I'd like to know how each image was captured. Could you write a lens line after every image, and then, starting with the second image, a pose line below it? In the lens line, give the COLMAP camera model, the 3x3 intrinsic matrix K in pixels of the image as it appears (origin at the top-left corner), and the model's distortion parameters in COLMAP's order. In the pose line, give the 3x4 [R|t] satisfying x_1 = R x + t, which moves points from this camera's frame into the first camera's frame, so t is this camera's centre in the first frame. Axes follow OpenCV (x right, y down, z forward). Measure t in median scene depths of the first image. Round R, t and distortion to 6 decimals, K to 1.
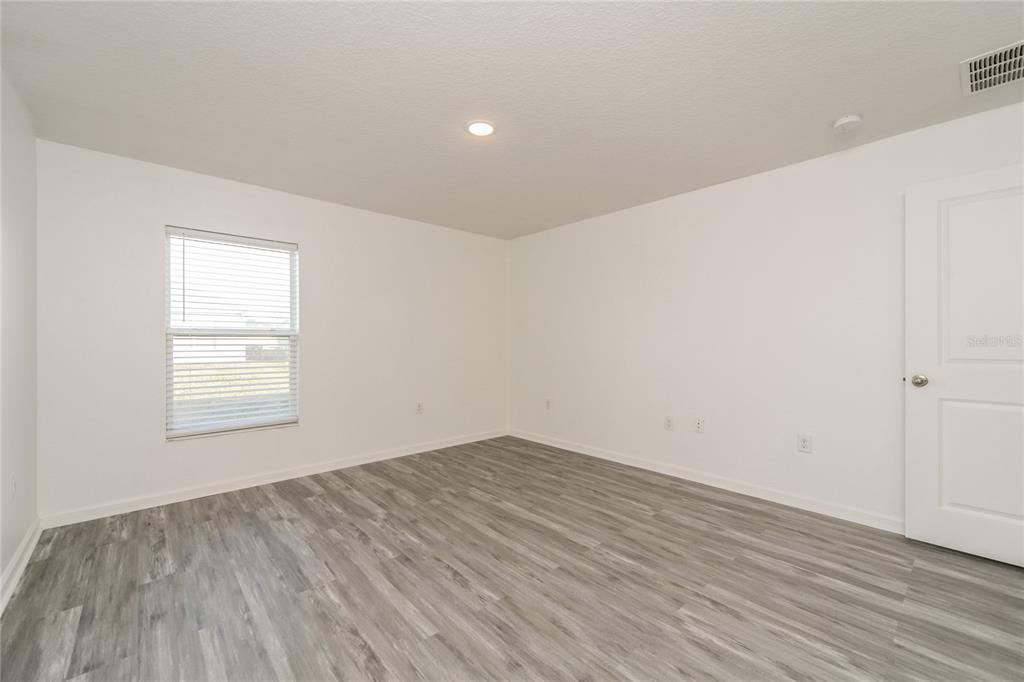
lens RADIAL K [[415.5, 0, 510.4], [0, 415.5, 340.8], [0, 0, 1]] dist [-0.002589, 0.000540]
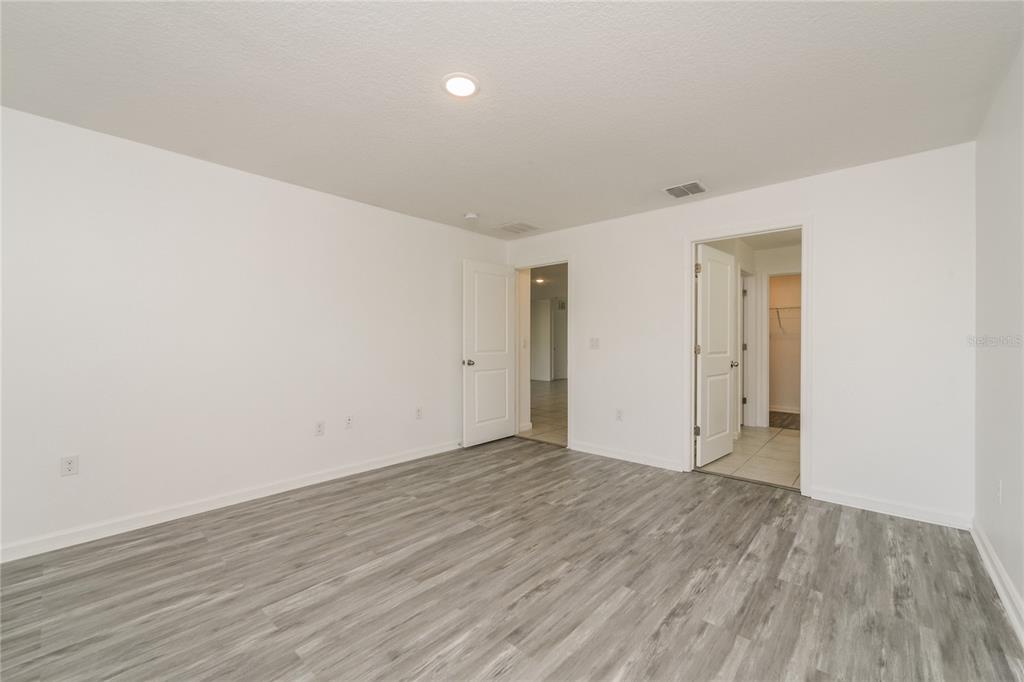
lens RADIAL K [[415.5, 0, 510.6], [0, 415.5, 342.6], [0, 0, 1]] dist [-0.002589, 0.000540]
pose [[-0.111561, -0.001602, 0.993756, -0.853909], [-0.001580, 0.999998, 0.001435, 0.001832], [-0.993756, -0.001411, -0.111563, 0.942954]]
